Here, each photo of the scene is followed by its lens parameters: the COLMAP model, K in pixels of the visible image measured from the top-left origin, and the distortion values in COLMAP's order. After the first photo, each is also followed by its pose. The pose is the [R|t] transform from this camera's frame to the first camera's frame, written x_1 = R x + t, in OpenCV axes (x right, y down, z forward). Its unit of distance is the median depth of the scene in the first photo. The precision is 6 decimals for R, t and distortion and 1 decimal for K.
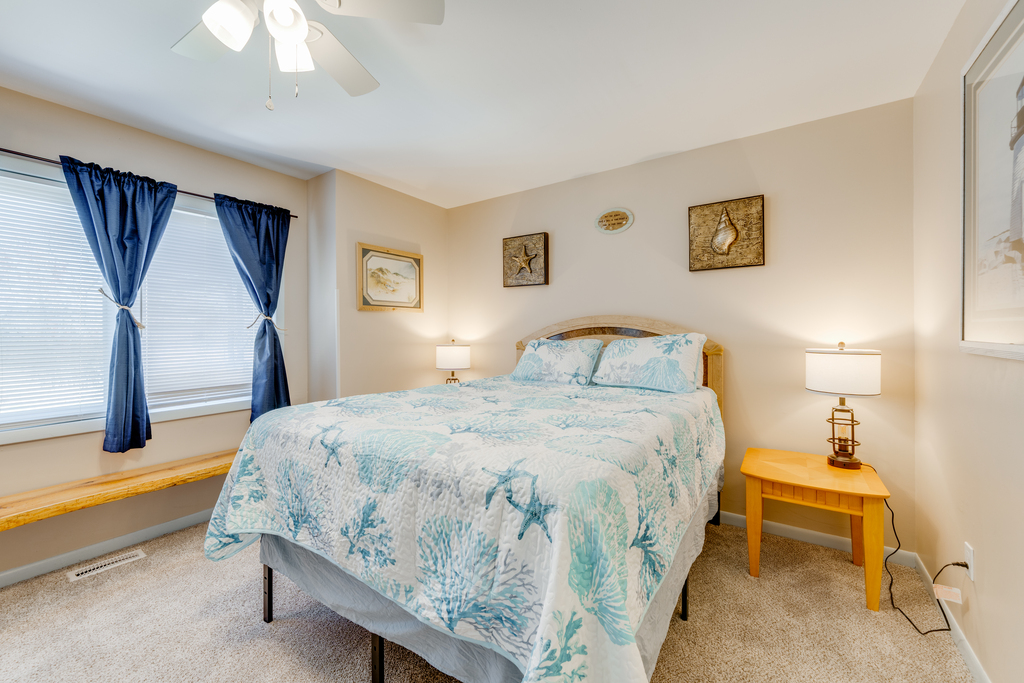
lens RADIAL K [[402.4, 0, 510.1], [0, 402.4, 333.1], [0, 0, 1]] dist [-0.003244, -0.000196]
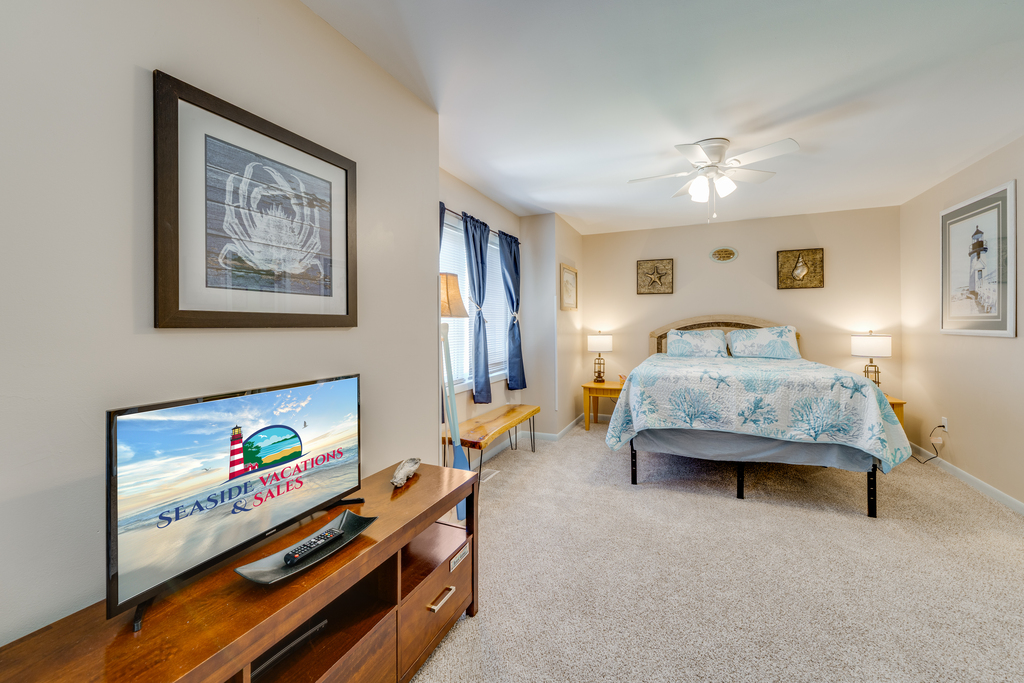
lens RADIAL K [[406.3, 0, 515.3], [0, 406.3, 321.4], [0, 0, 1]] dist [-0.001348, -0.000067]
pose [[0.981276, 0.001291, 0.192602, -1.059397], [0.000951, 0.999933, -0.011548, 0.000569], [-0.192604, 0.011515, 0.981209, -0.503612]]
